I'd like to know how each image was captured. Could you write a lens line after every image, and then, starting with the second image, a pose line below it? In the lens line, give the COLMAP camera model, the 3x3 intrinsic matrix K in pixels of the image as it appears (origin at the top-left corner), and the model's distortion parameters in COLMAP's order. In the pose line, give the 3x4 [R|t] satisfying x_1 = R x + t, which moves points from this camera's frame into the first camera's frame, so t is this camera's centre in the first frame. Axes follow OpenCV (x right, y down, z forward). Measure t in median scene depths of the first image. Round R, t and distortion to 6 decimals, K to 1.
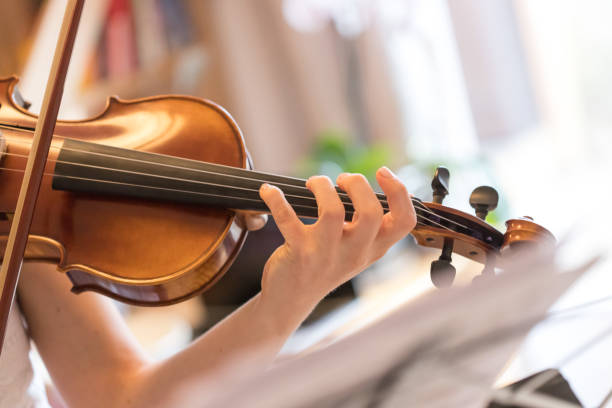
lens RADIAL K [[308.0, 0, 306.0], [0, 308.0, 204.0], [0, 0, 1]] dist [0.000916, 0.000395]
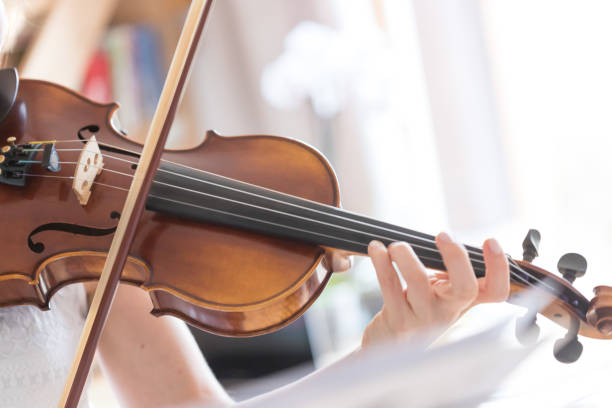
lens RADIAL K [[242.6, 0, 306.0], [0, 242.6, 204.0], [0, 0, 1]] dist [-0.000813, -0.000094]
pose [[0.994319, 0.104306, 0.021231, -0.325064], [-0.101218, 0.988229, -0.114708, -0.026518], [-0.032946, 0.111907, 0.993172, 0.170148]]
